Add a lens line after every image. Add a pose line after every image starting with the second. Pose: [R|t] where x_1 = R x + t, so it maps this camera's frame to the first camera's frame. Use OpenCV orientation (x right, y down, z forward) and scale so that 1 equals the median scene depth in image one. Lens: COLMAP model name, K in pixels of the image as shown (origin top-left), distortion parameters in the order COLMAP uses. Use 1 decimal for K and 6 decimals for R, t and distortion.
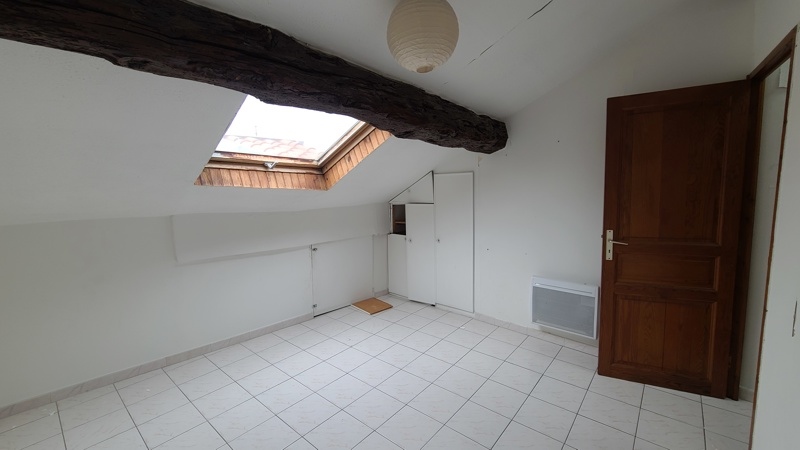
lens RADIAL K [[326.1, 0, 401.1], [0, 326.1, 223.2], [0, 0, 1]] dist [0.000352, -0.000015]
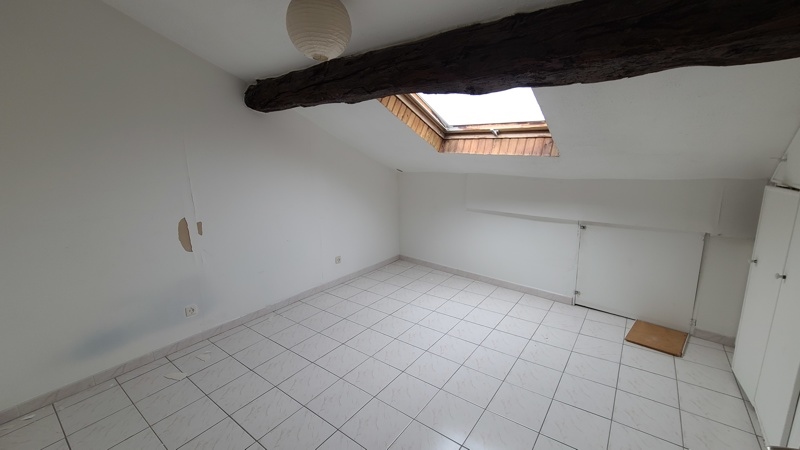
lens RADIAL K [[326.1, 0, 401.1], [0, 326.1, 223.2], [0, 0, 1]] dist [0.000352, -0.000015]
pose [[0.057496, 0.220504, -0.973690, 0.656623], [-0.084949, 0.972847, 0.215297, -0.089307], [0.994725, 0.070336, 0.074667, 0.612723]]
